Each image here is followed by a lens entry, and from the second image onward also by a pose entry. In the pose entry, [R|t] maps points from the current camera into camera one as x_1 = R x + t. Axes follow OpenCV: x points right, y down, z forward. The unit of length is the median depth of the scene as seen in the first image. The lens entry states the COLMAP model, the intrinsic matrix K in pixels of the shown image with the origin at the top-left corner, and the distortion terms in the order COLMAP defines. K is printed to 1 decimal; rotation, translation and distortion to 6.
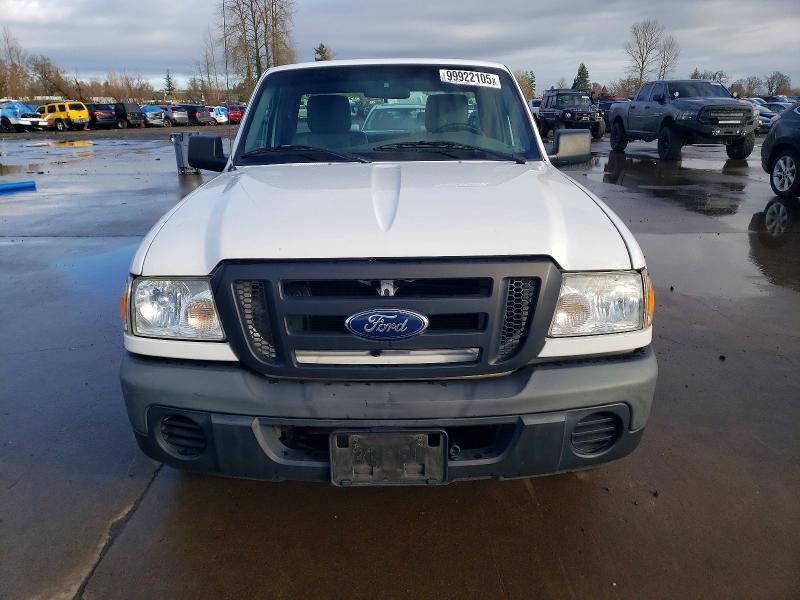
lens RADIAL K [[663.4, 0, 400.0], [0, 663.4, 300.0], [0, 0, 1]] dist [0.032058, 0.006276]
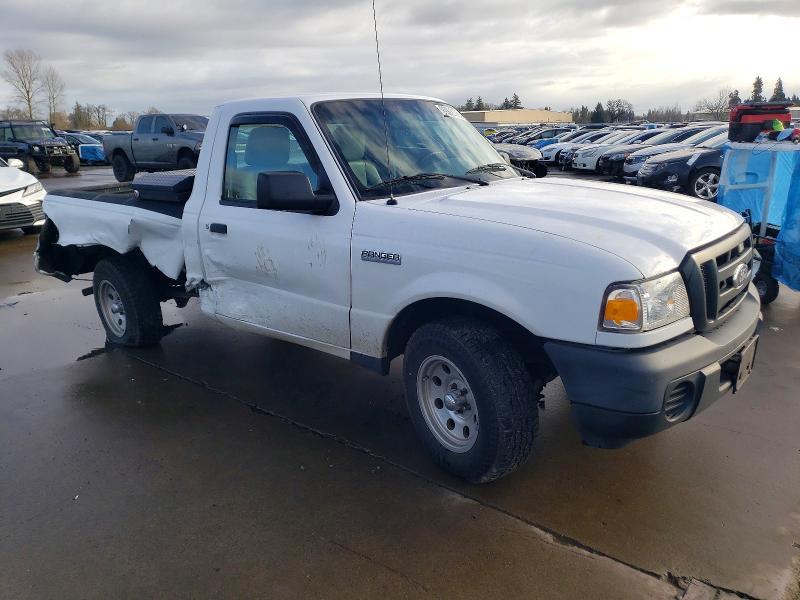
lens RADIAL K [[663.4, 0, 400.0], [0, 663.4, 300.0], [0, 0, 1]] dist [0.032058, 0.006276]
pose [[0.636960, -0.204277, 0.743339, -0.153313], [0.236534, 0.969529, 0.063752, -0.018077], [-0.733712, 0.135217, 0.665870, 0.053032]]
